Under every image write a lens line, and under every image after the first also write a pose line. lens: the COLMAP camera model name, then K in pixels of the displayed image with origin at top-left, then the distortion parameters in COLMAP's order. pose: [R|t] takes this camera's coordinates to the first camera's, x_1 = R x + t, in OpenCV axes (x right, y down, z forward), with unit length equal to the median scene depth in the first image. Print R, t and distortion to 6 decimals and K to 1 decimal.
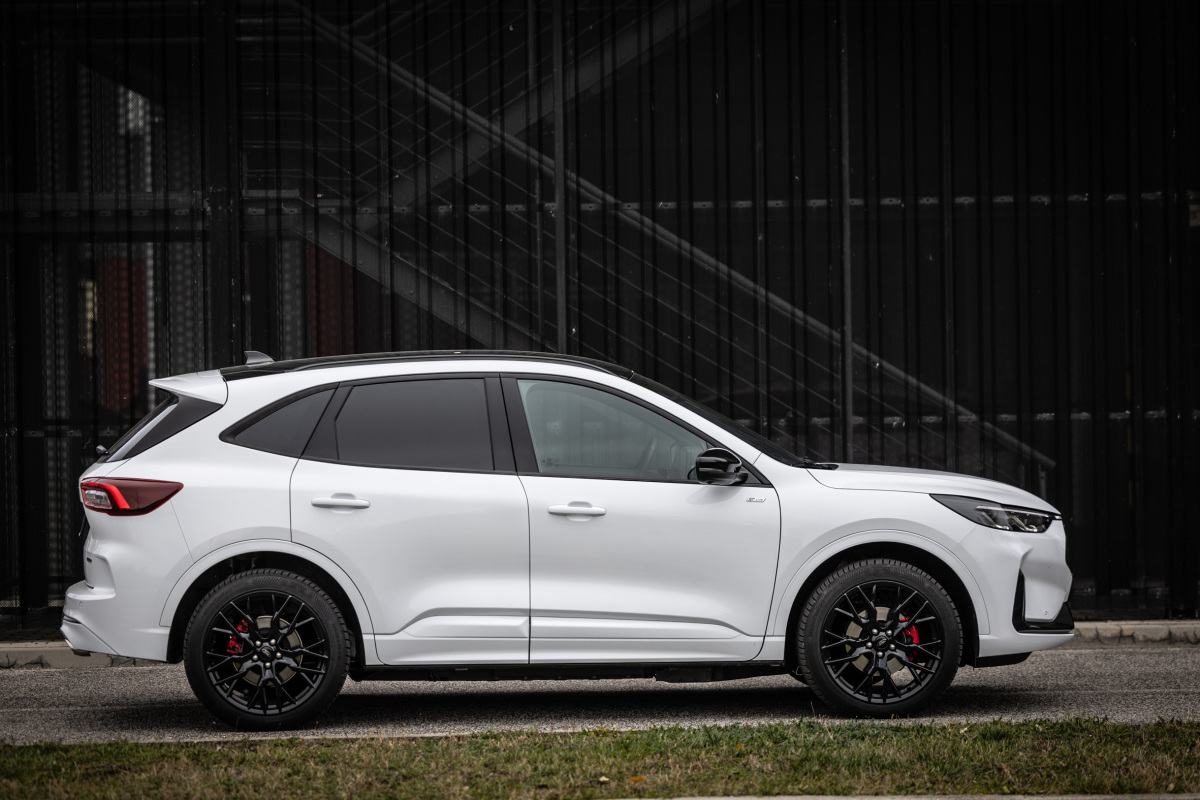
lens RADIAL K [[4002.8, 0, 517.3], [0, 4002.8, 450.4], [0, 0, 1]] dist [0.007067, 0.000000]
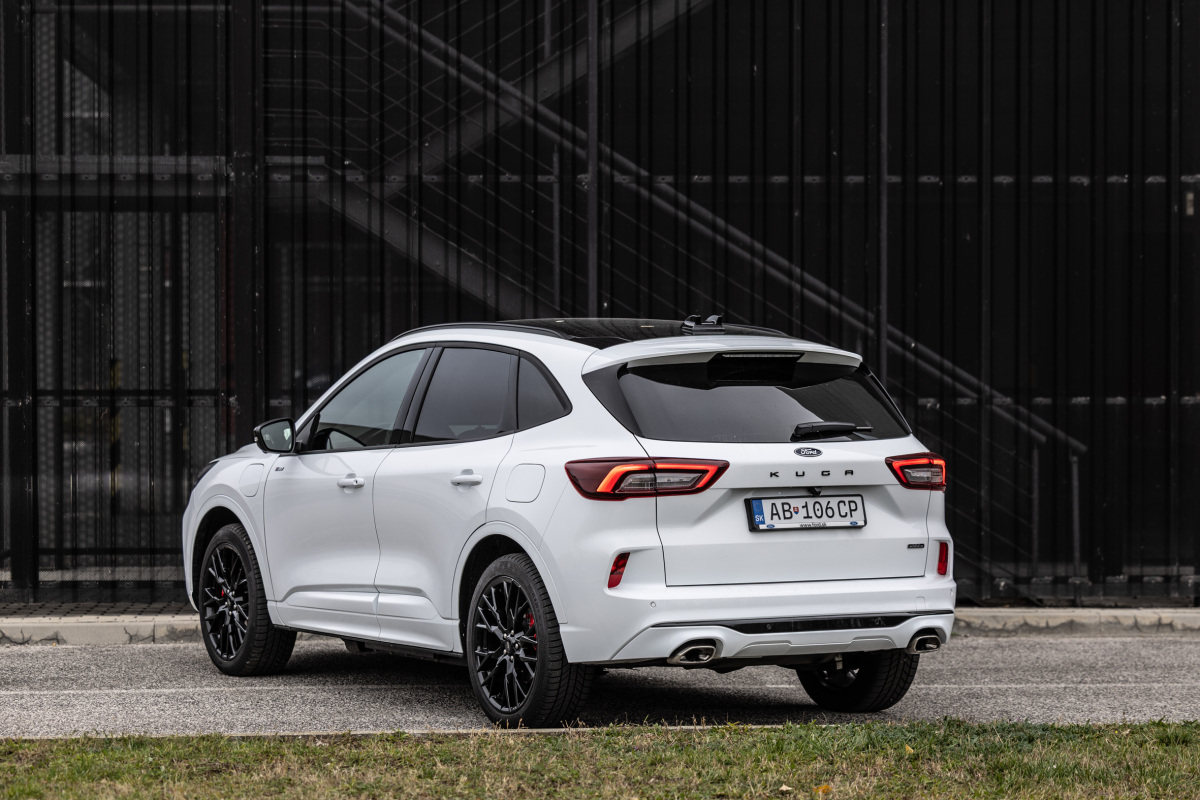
lens RADIAL K [[3268.0, 0, 701.8], [0, 3268.0, 384.4], [0, 0, 1]] dist [0.067103, 0.000000]
pose [[0.998682, 0.015367, 0.048971, -0.001172], [-0.014213, 0.999615, -0.023820, 0.008208], [-0.049318, 0.023092, 0.998516, 0.199896]]
